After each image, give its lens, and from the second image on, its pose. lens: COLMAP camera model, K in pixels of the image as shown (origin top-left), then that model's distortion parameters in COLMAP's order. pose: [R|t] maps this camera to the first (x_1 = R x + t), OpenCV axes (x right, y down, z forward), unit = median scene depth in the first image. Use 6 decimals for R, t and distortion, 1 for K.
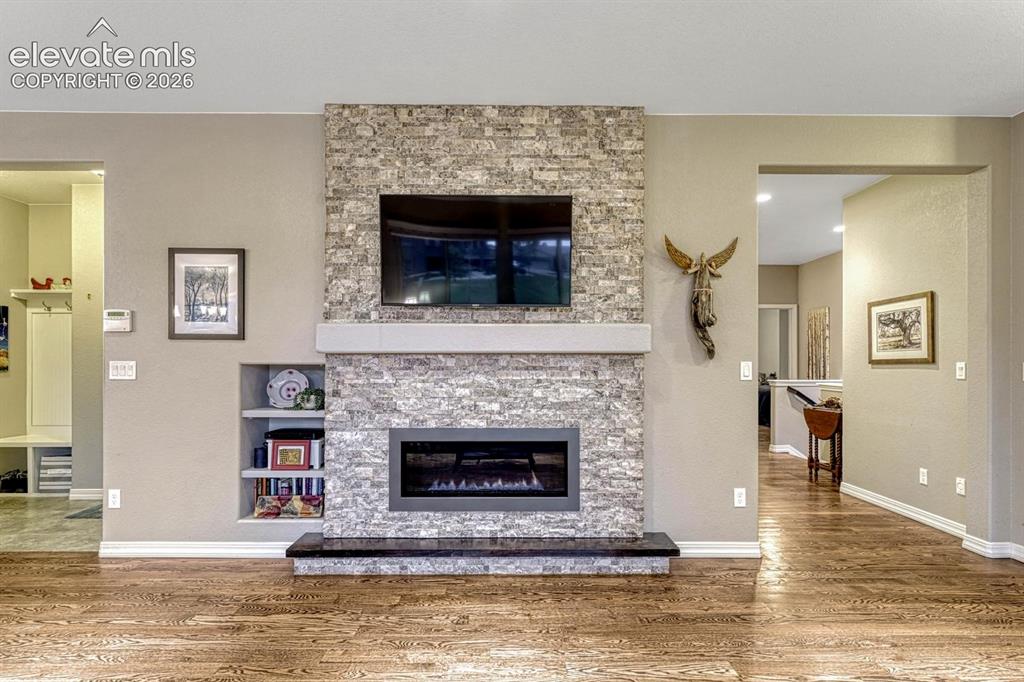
lens RADIAL K [[527.4, 0, 507.1], [0, 527.4, 361.8], [0, 0, 1]] dist [0.003060, 0.001002]
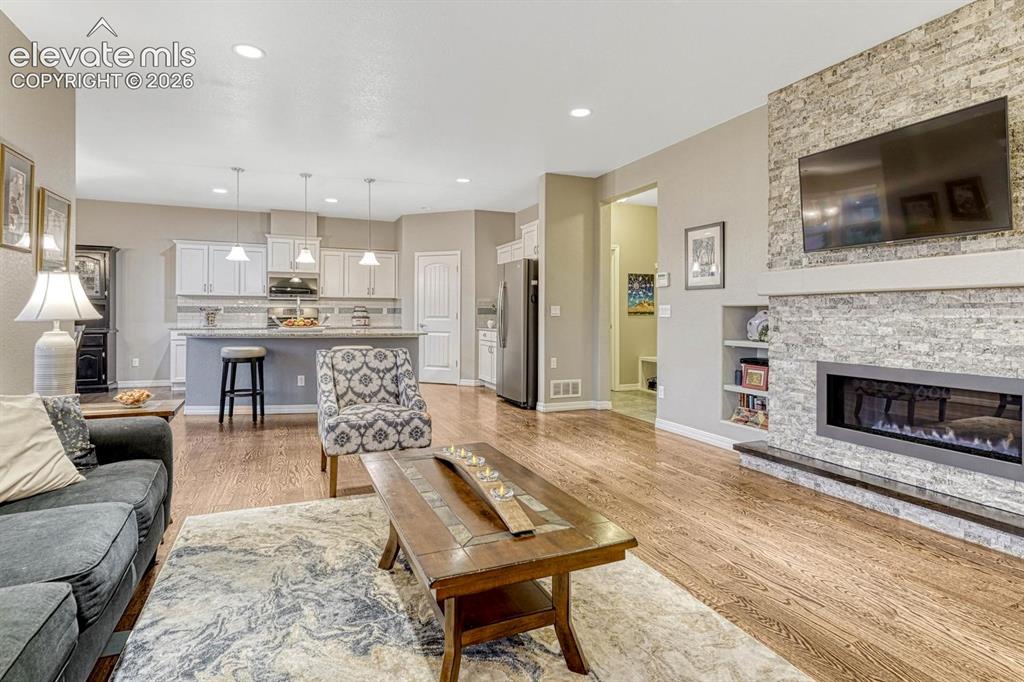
lens RADIAL K [[527.4, 0, 507.9], [0, 527.4, 310.9], [0, 0, 1]] dist [0.003060, 0.001002]
pose [[0.385470, -0.006909, -0.922695, 0.557967], [-0.001811, 0.999964, -0.008244, 0.029870], [0.922719, 0.004849, 0.385444, -0.038330]]
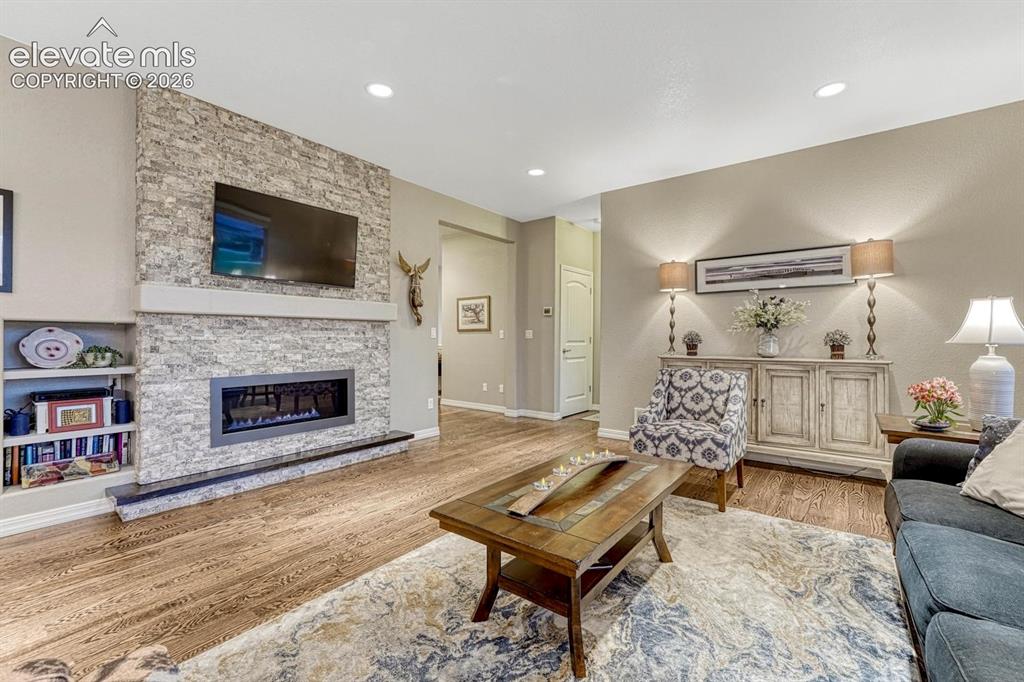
lens RADIAL K [[440.9, 0, 511.8], [0, 440.9, 338.1], [0, 0, 1]] dist [-0.002370, -0.000239]
pose [[0.615138, 0.000484, 0.788420, -0.584485], [-0.004670, 0.999985, 0.003030, 0.030143], [-0.788406, -0.005546, 0.615130, -0.138475]]
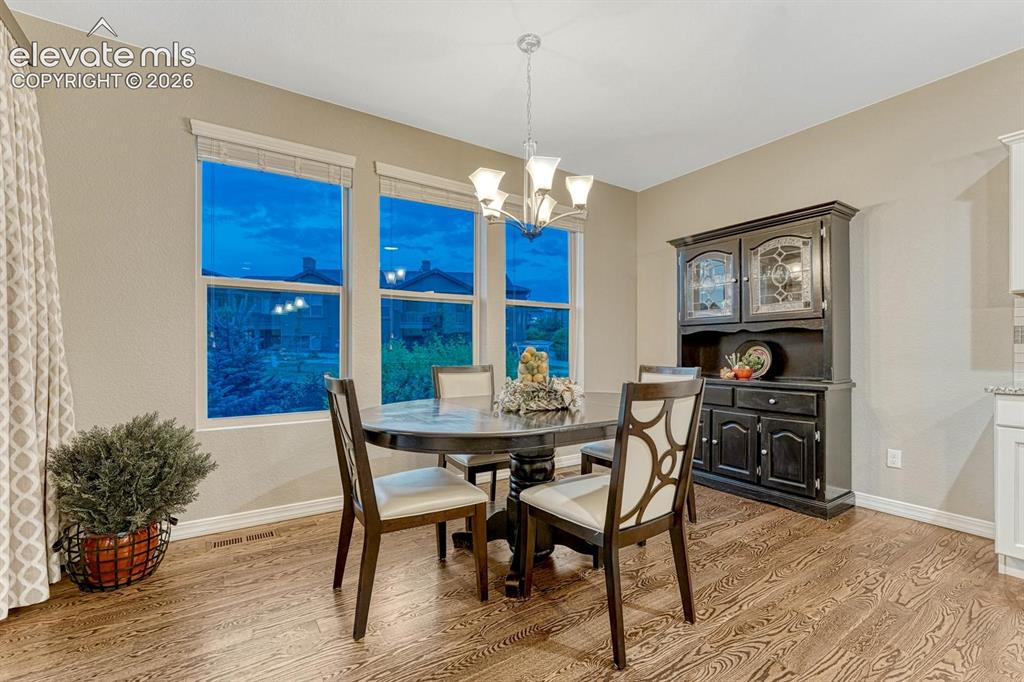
lens RADIAL K [[452.3, 0, 512.7], [0, 452.3, 348.7], [0, 0, 1]] dist [-0.005133, -0.001352]
pose [[-0.831174, -0.004568, -0.555993, -1.235811], [-0.000212, 0.999969, -0.007899, 0.035250], [0.556012, -0.006448, -0.831149, -0.361409]]
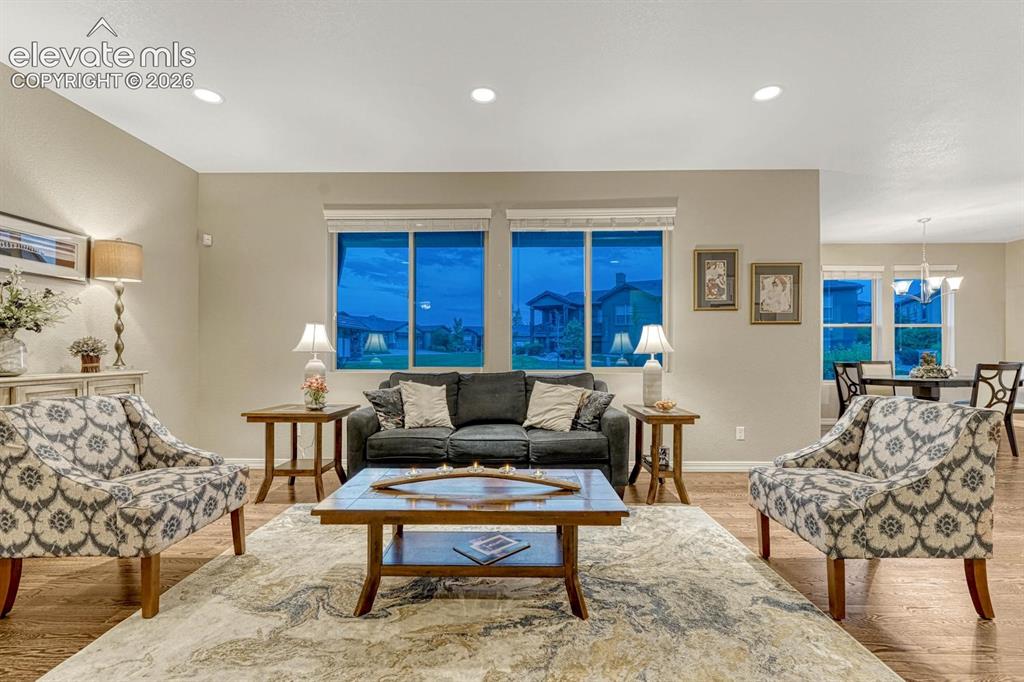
lens RADIAL K [[440.9, 0, 519.5], [0, 440.9, 353.6], [0, 0, 1]] dist [-0.002370, -0.000239]
pose [[-0.999776, -0.003696, 0.020817, -0.114778], [-0.003720, 0.999993, -0.001077, 0.040812], [-0.020813, -0.001154, -0.999783, 0.793003]]
